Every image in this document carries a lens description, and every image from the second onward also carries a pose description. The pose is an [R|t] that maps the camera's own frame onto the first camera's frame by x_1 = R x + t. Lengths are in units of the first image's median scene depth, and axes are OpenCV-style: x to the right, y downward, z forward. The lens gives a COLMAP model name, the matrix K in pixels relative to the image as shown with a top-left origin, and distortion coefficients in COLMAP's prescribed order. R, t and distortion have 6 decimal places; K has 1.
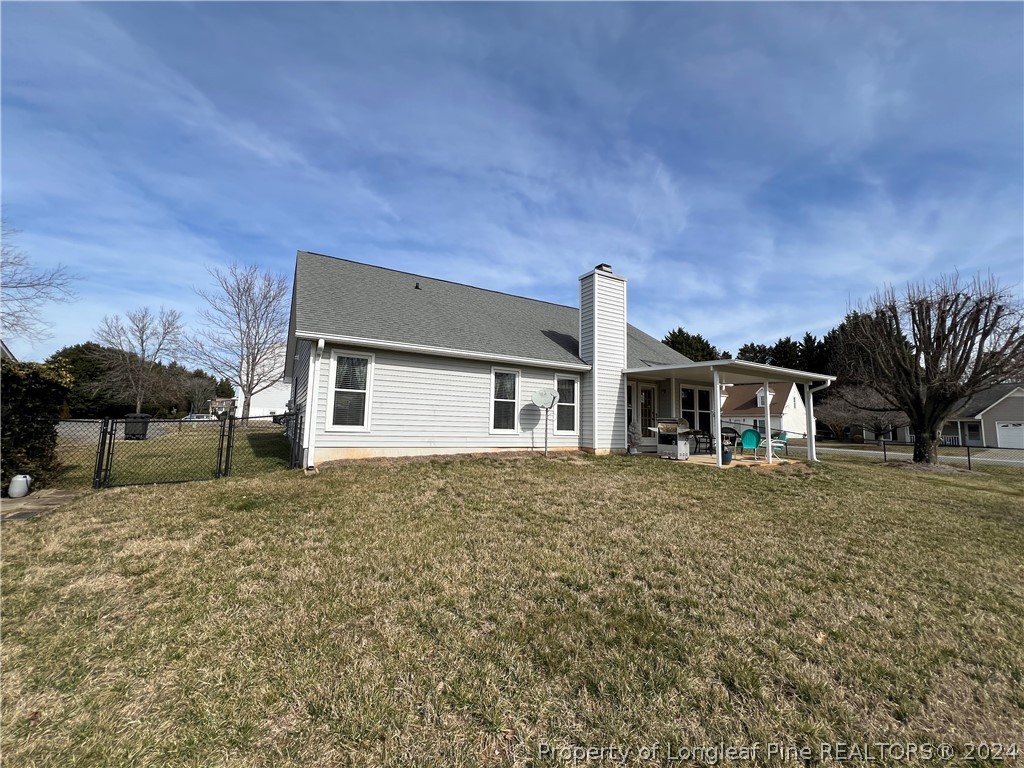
lens RADIAL K [[410.0, 0, 506.3], [0, 410.0, 382.5], [0, 0, 1]] dist [-0.002658, -0.000097]
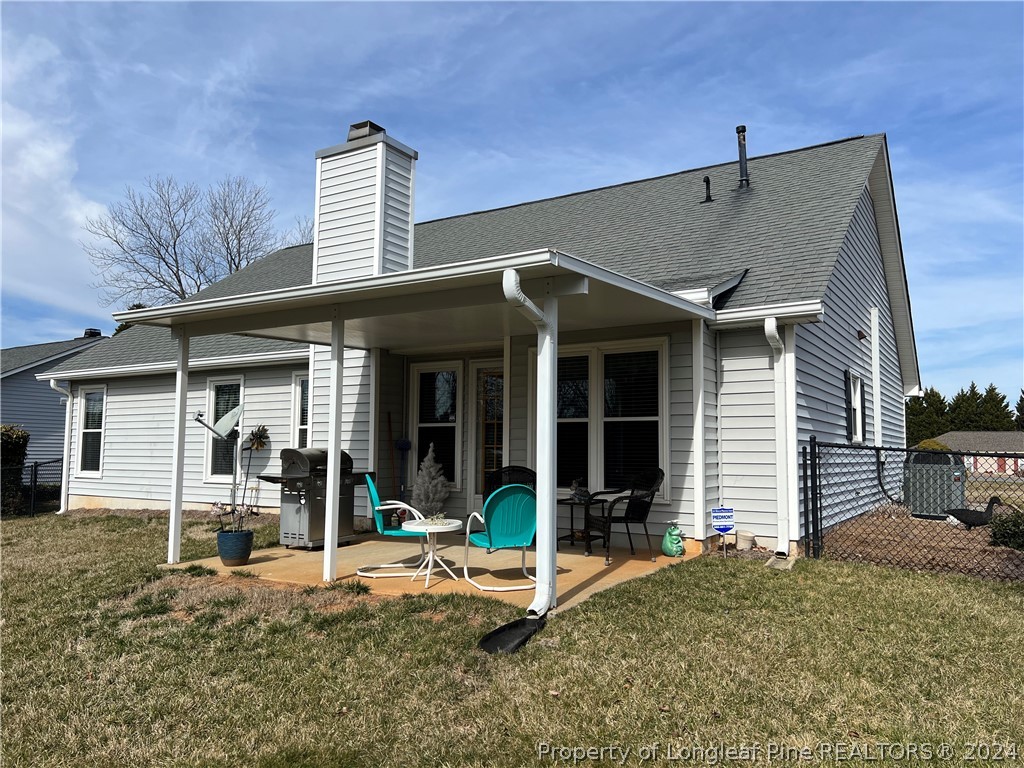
lens RADIAL K [[768.9, 0, 512.0], [0, 768.9, 384.0], [0, 0, 1]] dist [0.059780, -0.062225]
pose [[0.468764, -0.102833, -0.877317, 1.480463], [0.097514, 0.993154, -0.064307, 0.112946], [0.877924, -0.055405, 0.475583, 0.989236]]
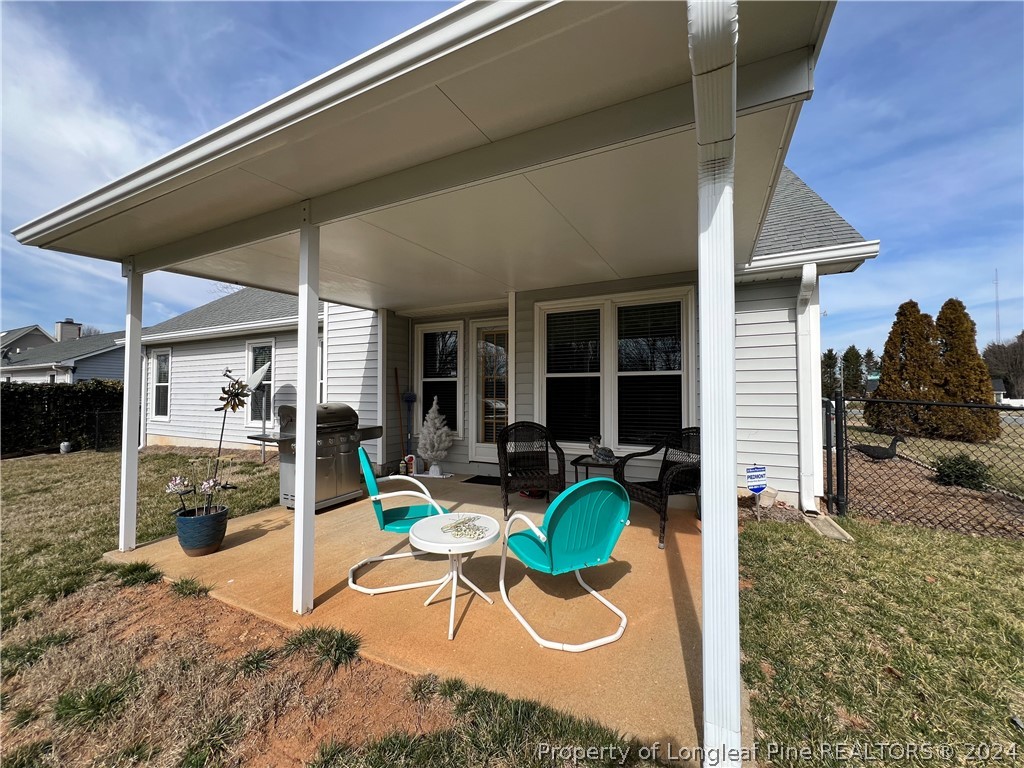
lens RADIAL K [[427.3, 0, 507.6], [0, 427.3, 381.0], [0, 0, 1]] dist [-0.020843, 0.000078]
pose [[0.543084, -0.053143, -0.837995, 1.063562], [0.100893, 0.994895, 0.002293, 0.100821], [0.833595, -0.085793, 0.545673, 1.142566]]
